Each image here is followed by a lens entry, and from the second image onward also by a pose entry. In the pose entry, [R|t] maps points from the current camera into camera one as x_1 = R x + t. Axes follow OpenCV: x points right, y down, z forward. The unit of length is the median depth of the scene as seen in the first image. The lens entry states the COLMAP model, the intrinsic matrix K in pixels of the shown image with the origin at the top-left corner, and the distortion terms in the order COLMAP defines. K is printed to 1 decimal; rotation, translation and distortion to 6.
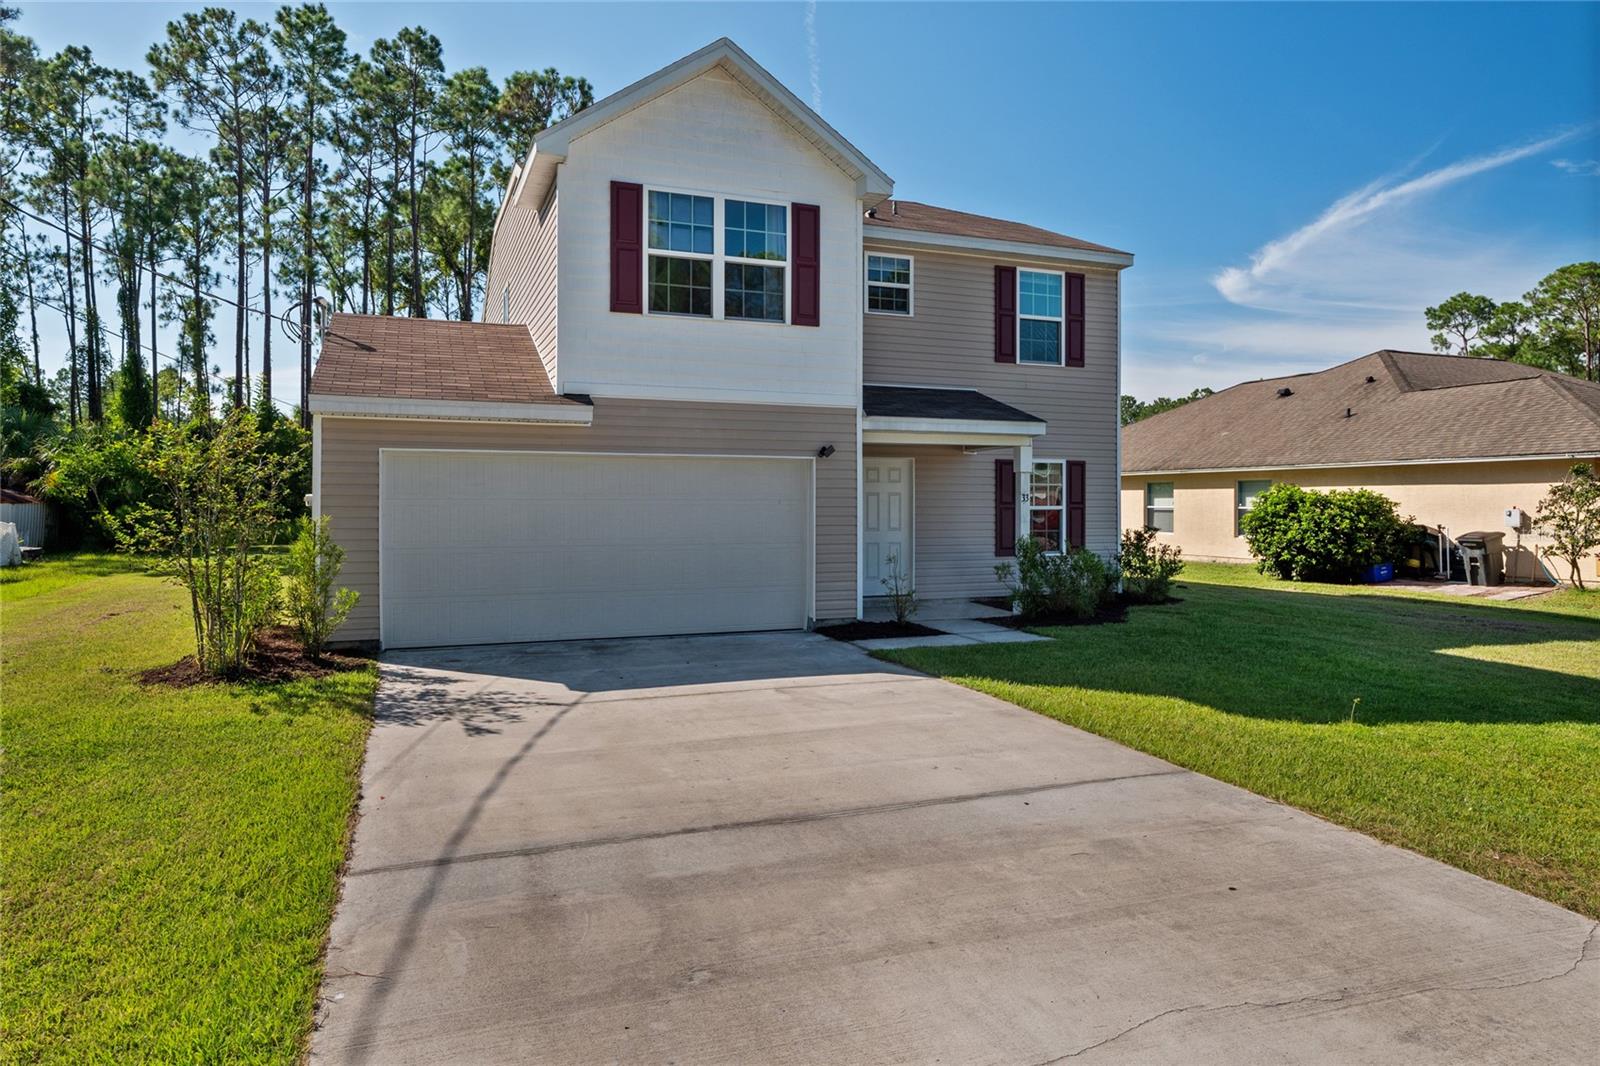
lens RADIAL K [[1013.3, 0, 801.2], [0, 1013.3, 506.3], [0, 0, 1]] dist [0.002764, -0.000026]
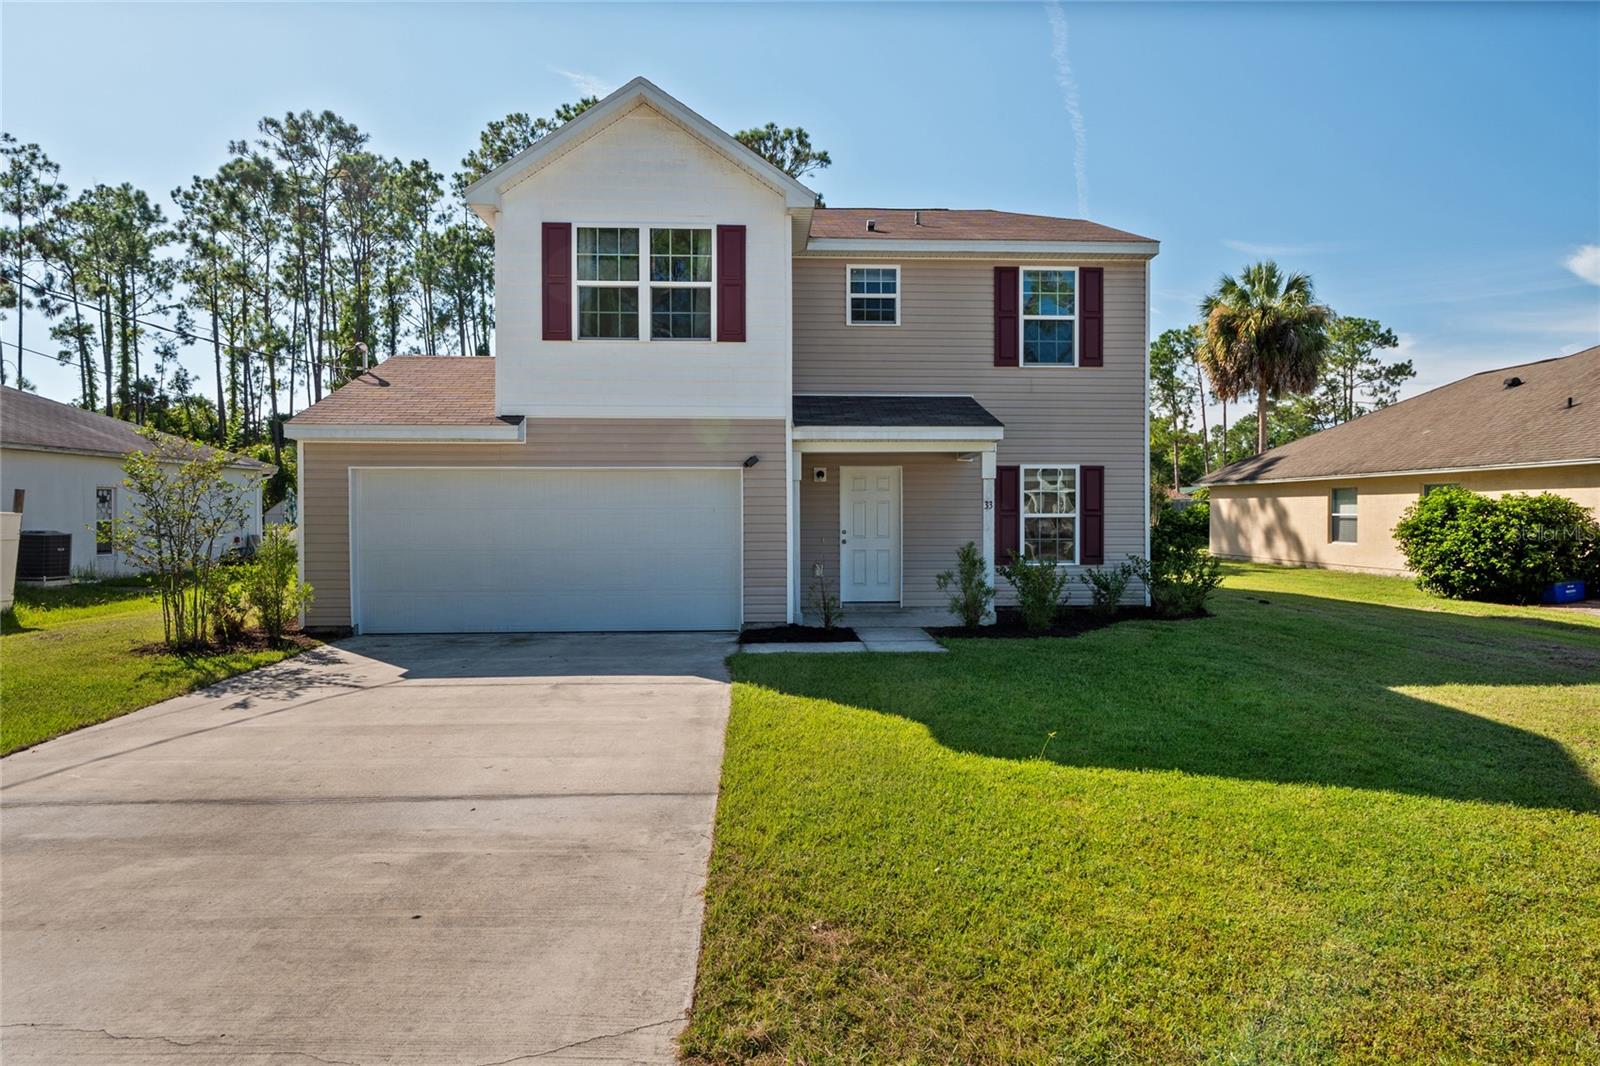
lens RADIAL K [[926.8, 0, 800.0], [0, 926.8, 533.0], [0, 0, 1]] dist [-0.000567, -0.001557]
pose [[0.944714, 0.003621, -0.327875, 0.378152], [0.002451, 0.999833, 0.018104, 0.002126], [0.327885, -0.017906, 0.944548, 0.112820]]
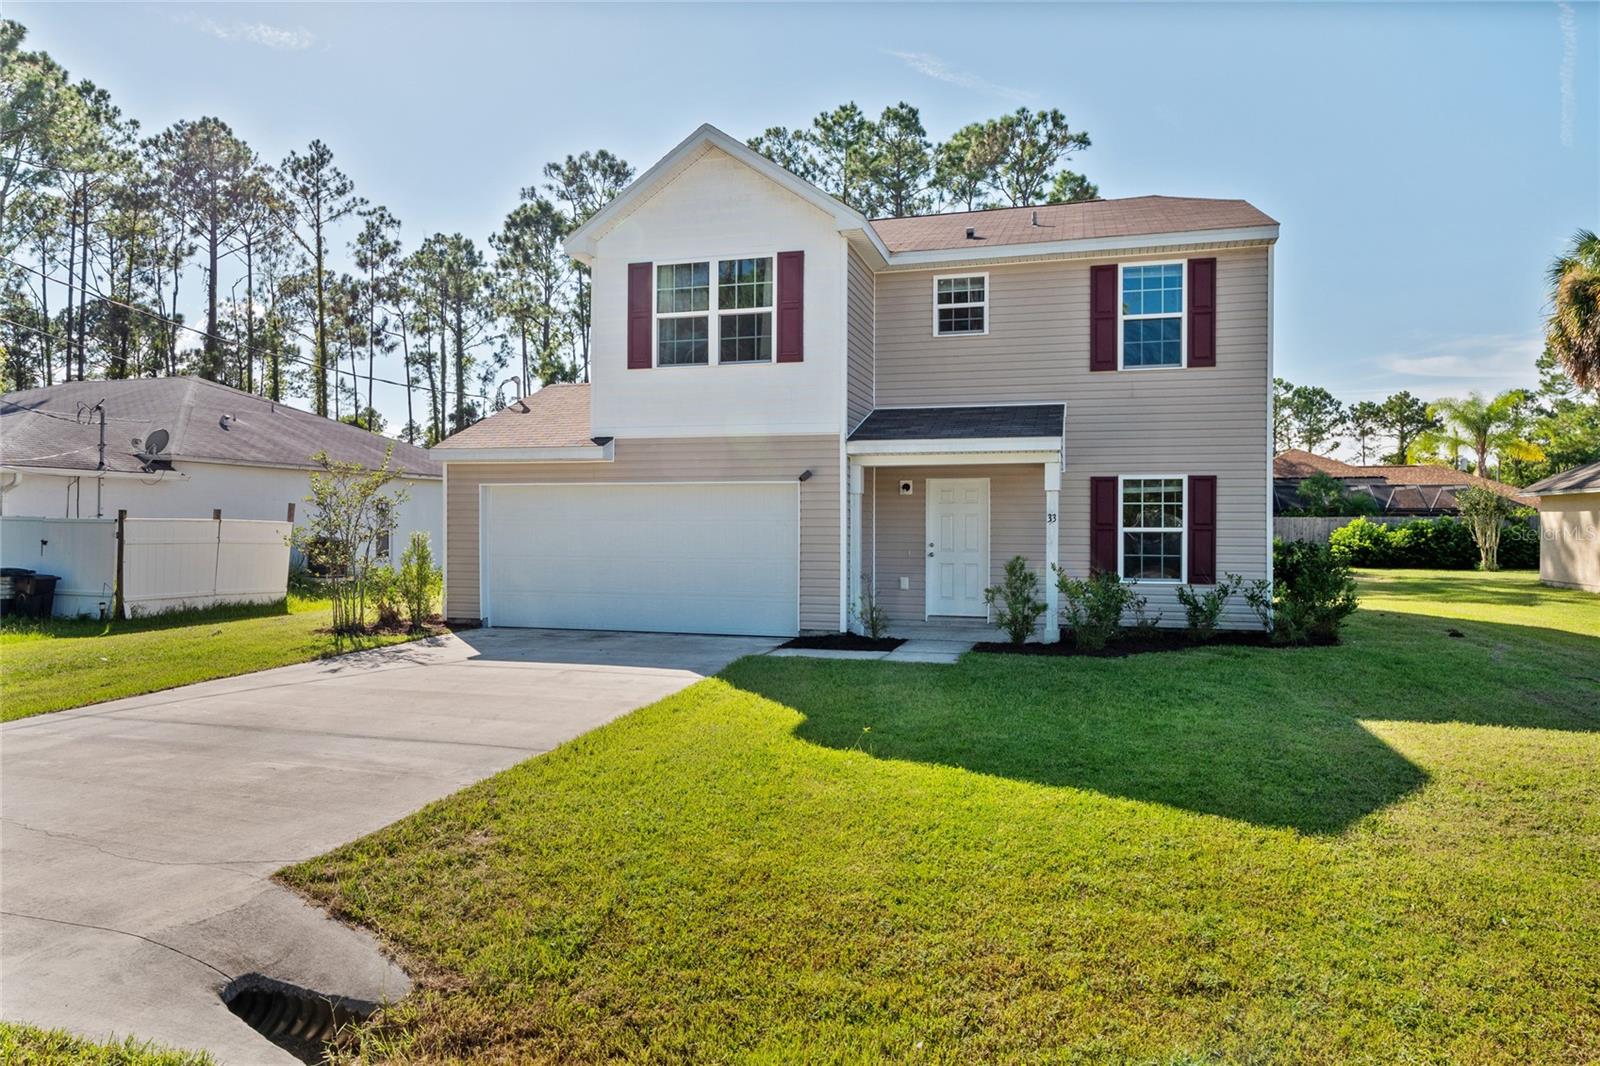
lens RADIAL K [[1009.5, 0, 800.0], [0, 1009.5, 533.0], [0, 0, 1]] dist [0.001409, -0.000417]
pose [[0.785013, 0.005784, -0.619452, 0.680450], [-0.005111, 0.999983, 0.002860, 0.004348], [0.619458, 0.000921, 0.785029, 0.142036]]
